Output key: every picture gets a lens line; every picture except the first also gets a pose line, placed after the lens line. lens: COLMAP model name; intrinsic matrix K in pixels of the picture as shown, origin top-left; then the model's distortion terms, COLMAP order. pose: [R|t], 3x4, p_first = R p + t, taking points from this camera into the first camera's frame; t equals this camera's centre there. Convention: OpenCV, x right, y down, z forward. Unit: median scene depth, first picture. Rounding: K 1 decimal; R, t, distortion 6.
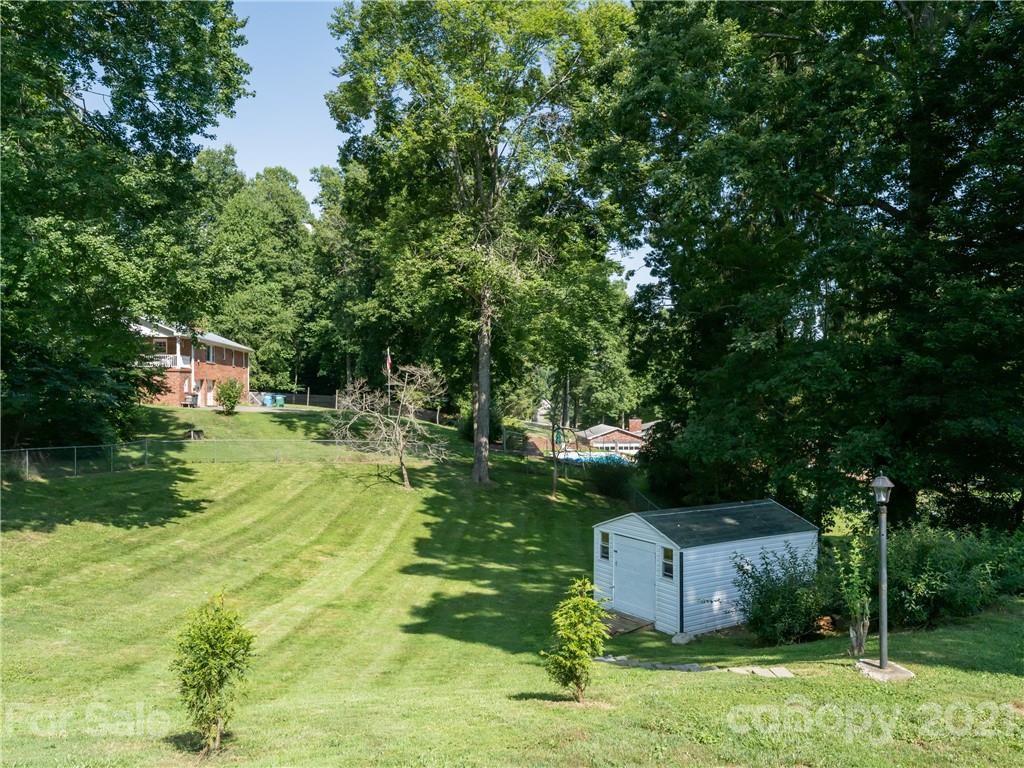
lens RADIAL K [[761.0, 0, 504.5], [0, 761.0, 397.6], [0, 0, 1]] dist [-0.002682, -0.004142]
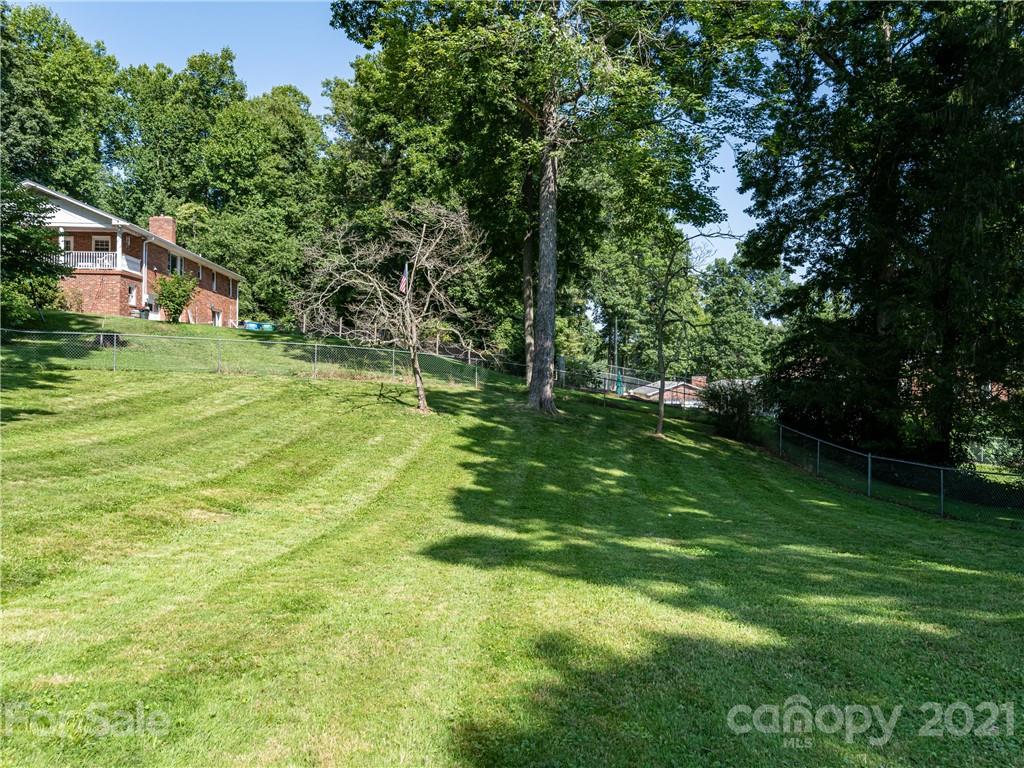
lens RADIAL K [[761.0, 0, 529.7], [0, 761.0, 377.1], [0, 0, 1]] dist [-0.002682, -0.004142]
pose [[0.999947, 0.009849, -0.002870, -0.032407], [-0.009852, 0.999951, -0.000948, 0.069370], [0.002861, 0.000977, 0.999995, 0.302685]]
